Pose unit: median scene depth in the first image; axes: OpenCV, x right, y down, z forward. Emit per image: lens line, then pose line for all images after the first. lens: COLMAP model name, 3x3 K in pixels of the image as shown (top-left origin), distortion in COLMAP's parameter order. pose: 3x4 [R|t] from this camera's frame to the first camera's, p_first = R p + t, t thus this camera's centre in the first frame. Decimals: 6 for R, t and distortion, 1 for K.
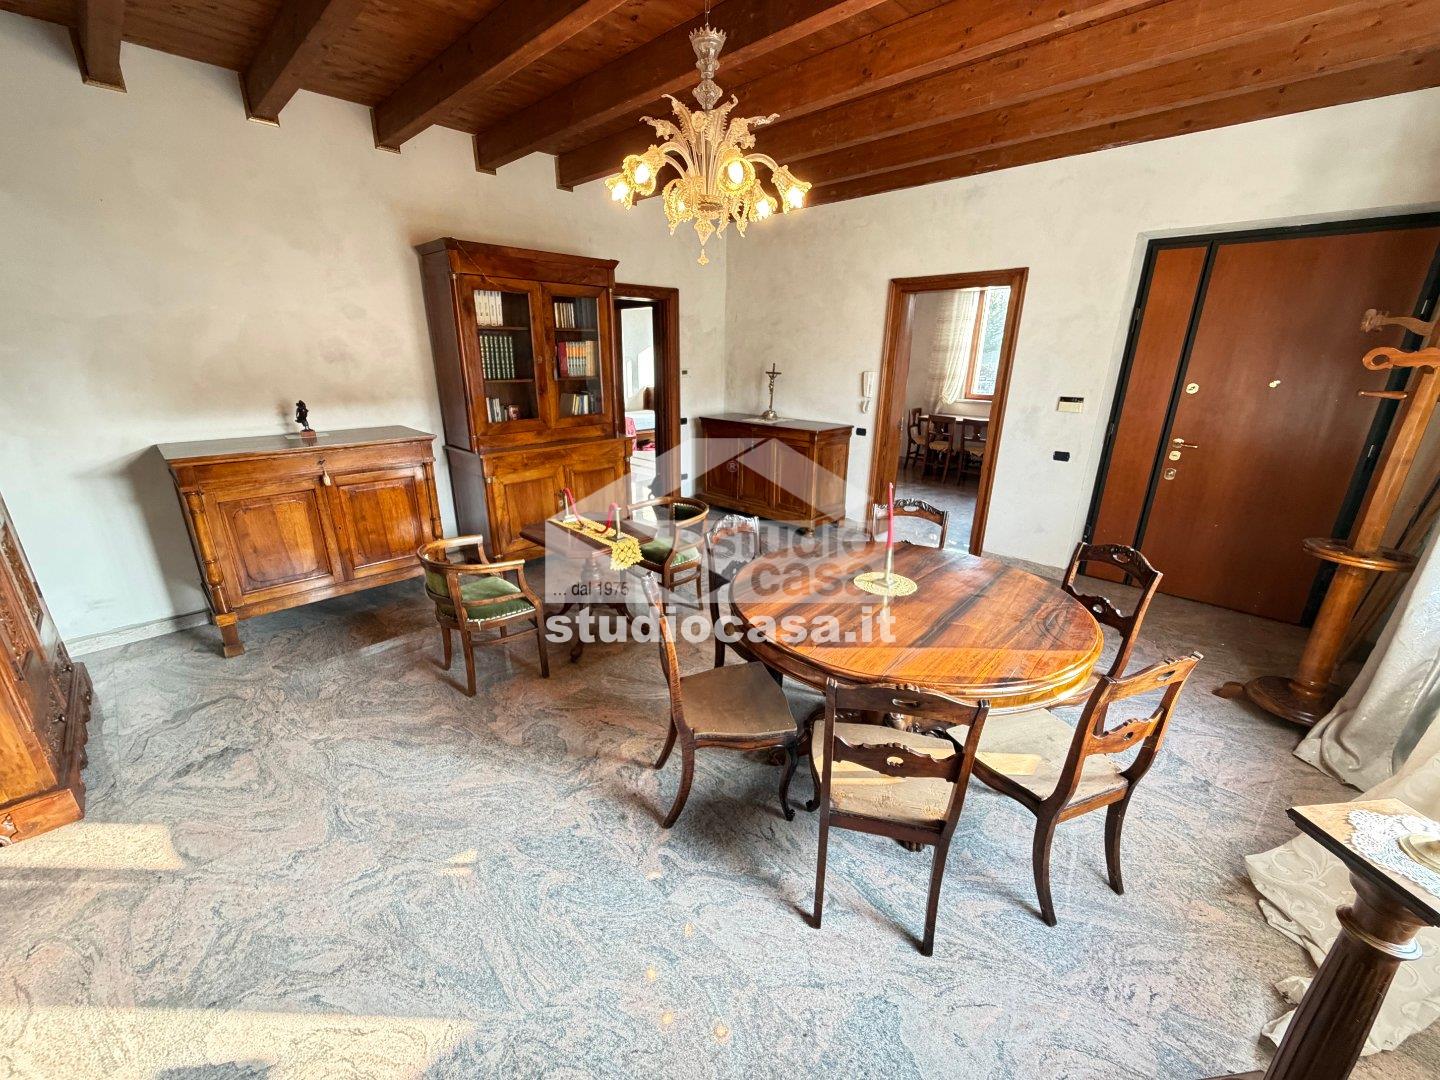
lens RADIAL K [[577.4, 0, 715.1], [0, 577.4, 535.3], [0, 0, 1]] dist [0.001712, -0.000216]
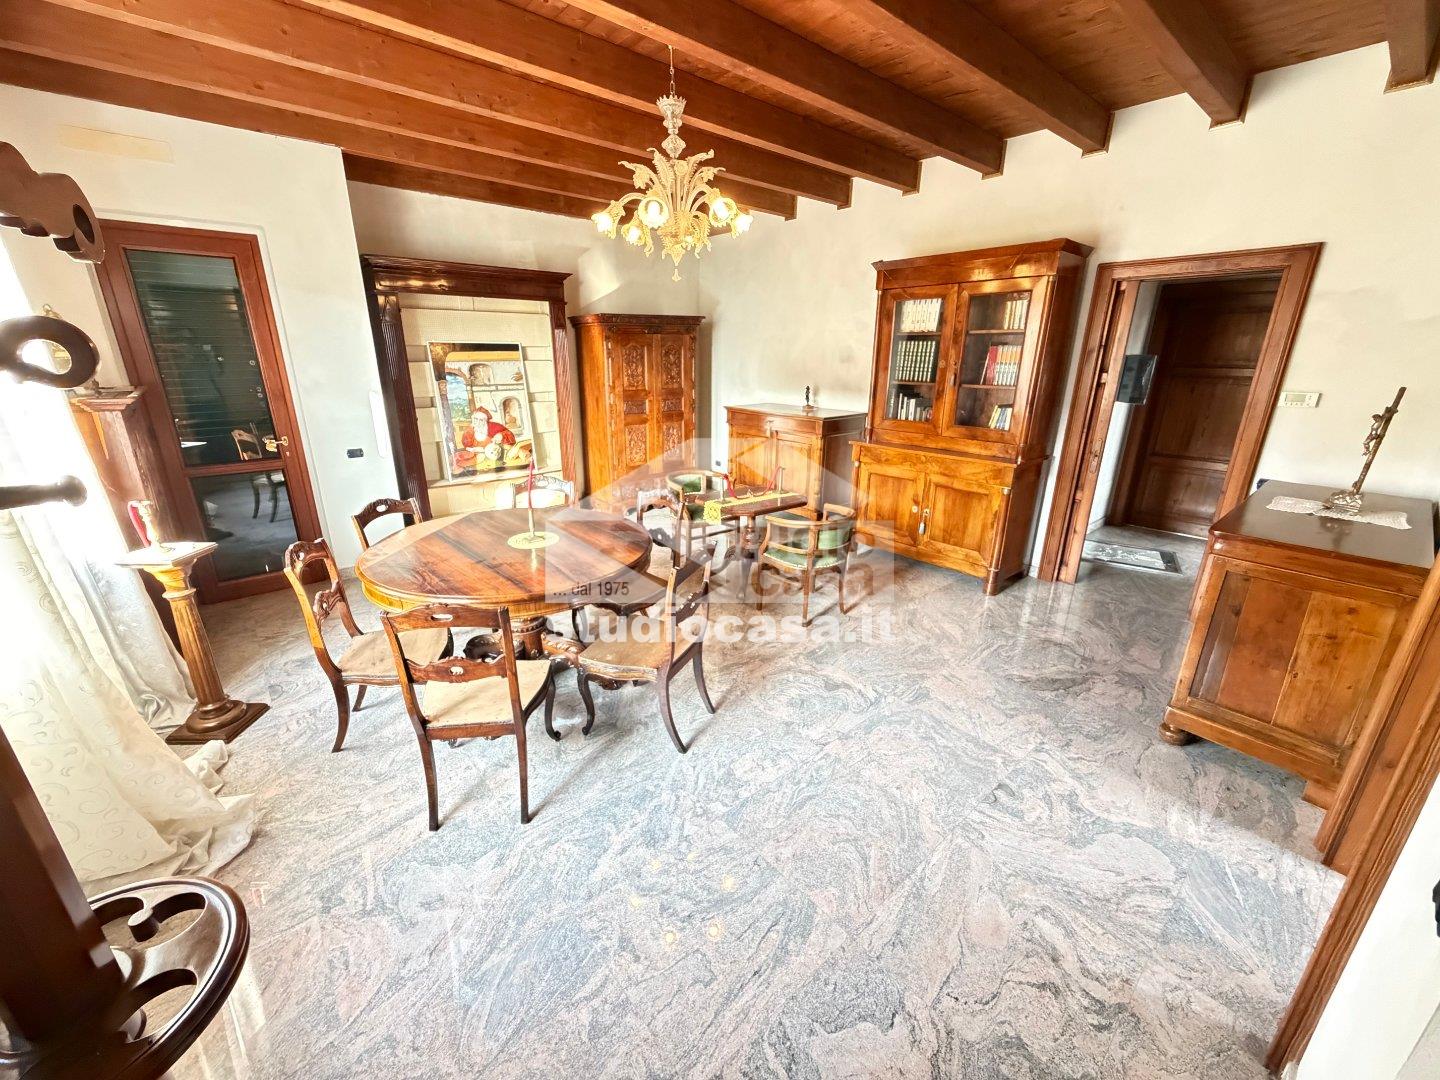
lens RADIAL K [[577.4, 0, 715.3], [0, 577.4, 549.1], [0, 0, 1]] dist [0.001712, -0.000216]
pose [[-0.093303, 0.309459, -0.946324, 0.854630], [-0.321257, 0.890276, 0.322805, -0.243424], [0.942384, 0.334132, 0.016351, 0.815735]]
